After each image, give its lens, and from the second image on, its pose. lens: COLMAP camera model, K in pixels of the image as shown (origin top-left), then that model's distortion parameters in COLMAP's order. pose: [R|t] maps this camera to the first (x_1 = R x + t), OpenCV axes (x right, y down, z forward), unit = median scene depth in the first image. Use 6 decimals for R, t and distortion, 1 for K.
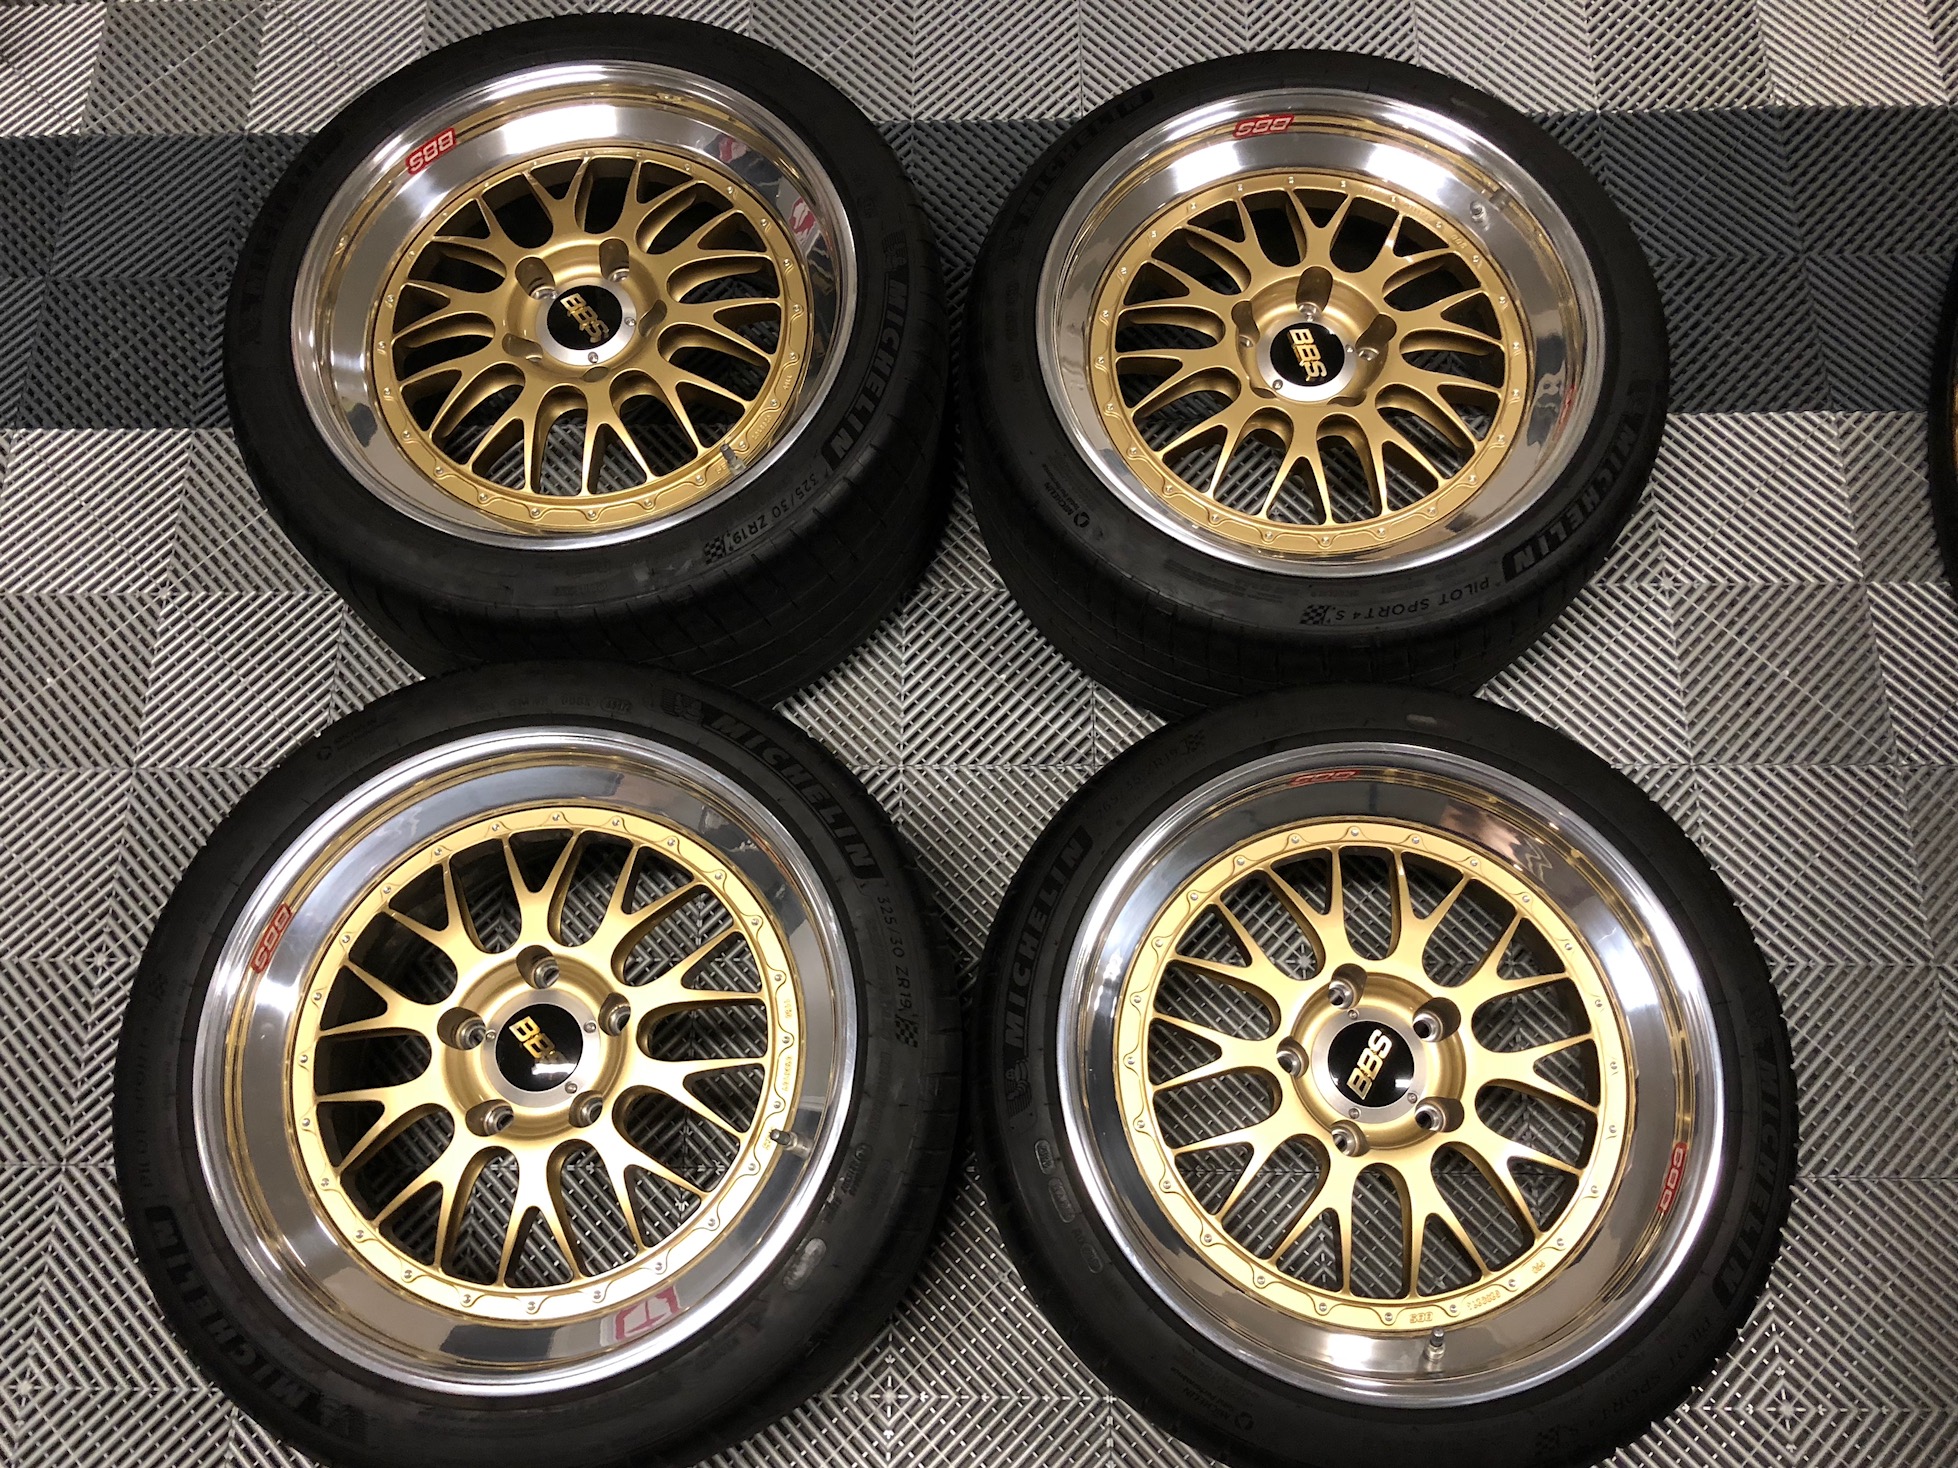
lens RADIAL K [[1583.1, 0, 963.8], [0, 1583.1, 741.9], [0, 0, 1]] dist [0.052497, -0.039309]
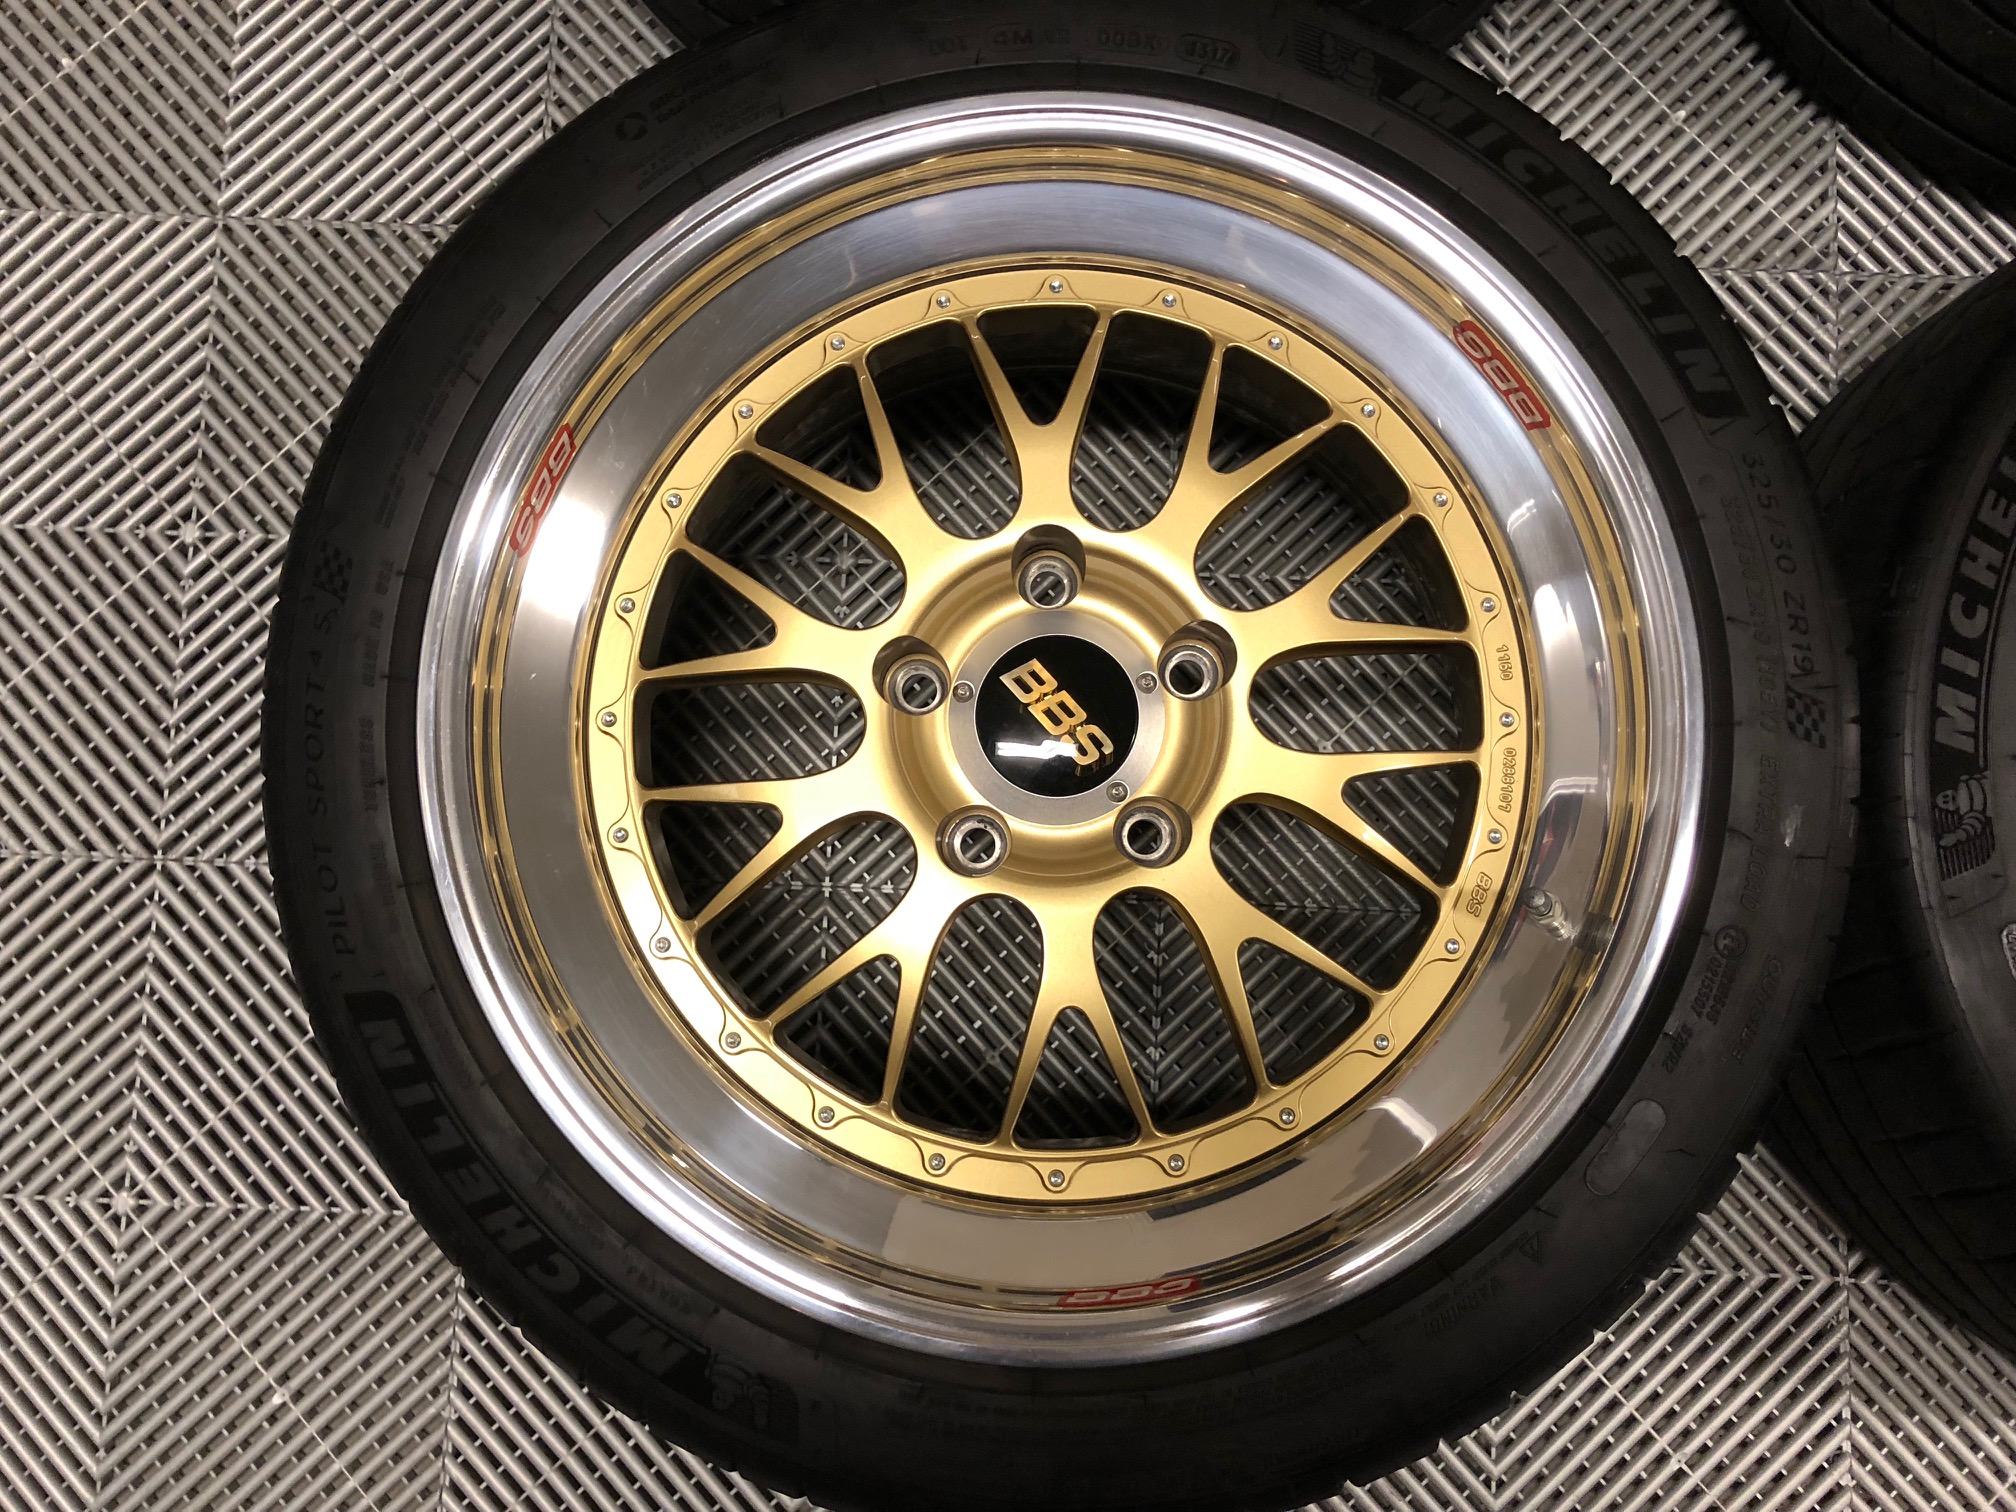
lens RADIAL K [[1629.9, 0, 1068.8], [0, 1629.9, 708.1], [0, 0, 1]] dist [0.052497, -0.039309]
pose [[0.999151, 0.034799, 0.022036, -0.235406], [-0.038501, 0.979149, 0.199462, 0.068724], [-0.014635, -0.200141, 0.979658, 0.399242]]
